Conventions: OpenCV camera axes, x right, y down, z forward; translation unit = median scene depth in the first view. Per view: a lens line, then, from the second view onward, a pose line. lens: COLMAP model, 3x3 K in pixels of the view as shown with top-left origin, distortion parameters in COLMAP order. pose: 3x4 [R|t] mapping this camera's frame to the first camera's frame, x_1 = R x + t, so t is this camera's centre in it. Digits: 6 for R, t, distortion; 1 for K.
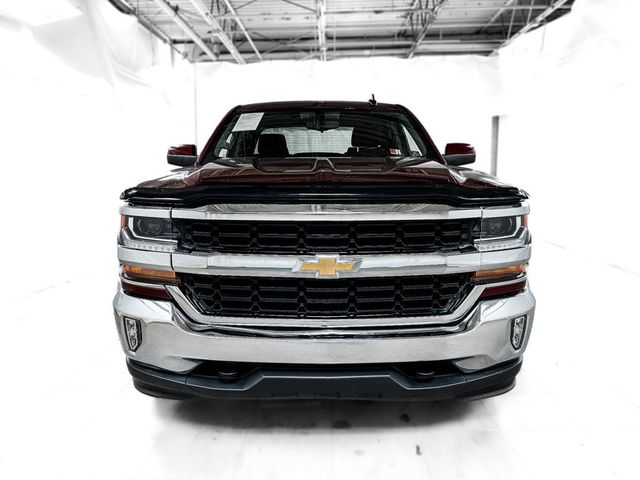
lens RADIAL K [[460.1, 0, 320.0], [0, 460.1, 240.0], [0, 0, 1]] dist [0.048697, -0.060928]
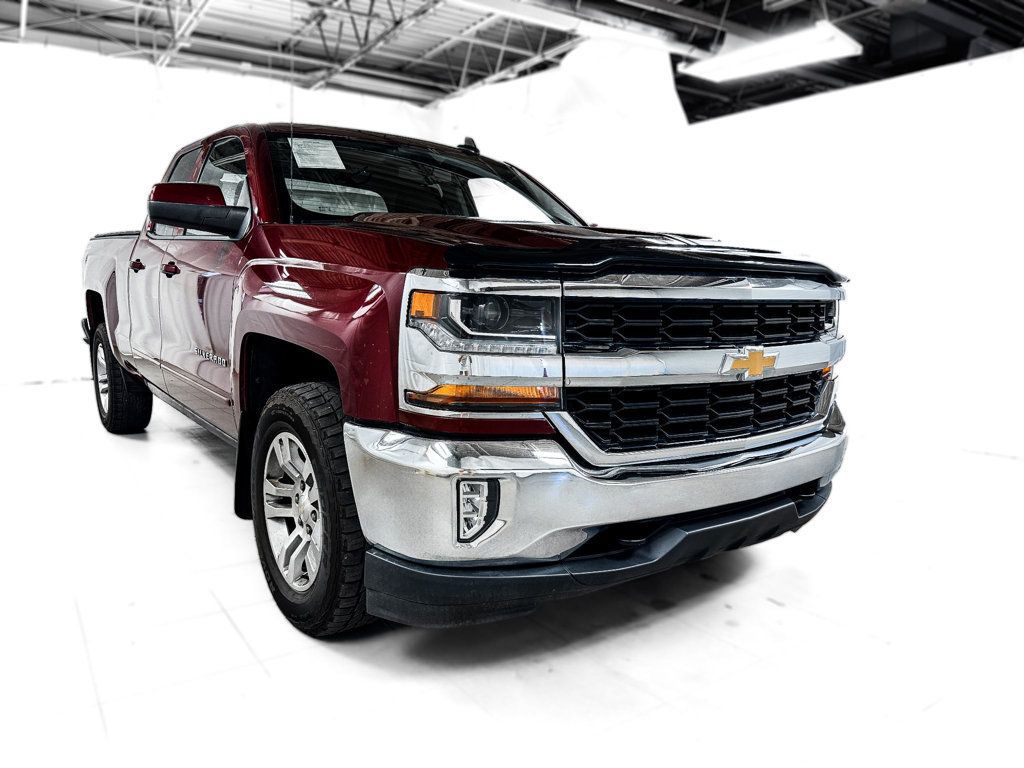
lens RADIAL K [[736.1, 0, 512.0], [0, 736.1, 384.0], [0, 0, 1]] dist [0.048697, -0.060928]
pose [[0.800590, -0.061900, 0.596007, -0.659568], [0.071667, 0.997402, 0.007322, 0.037192], [-0.594911, 0.036852, 0.802946, 0.193914]]
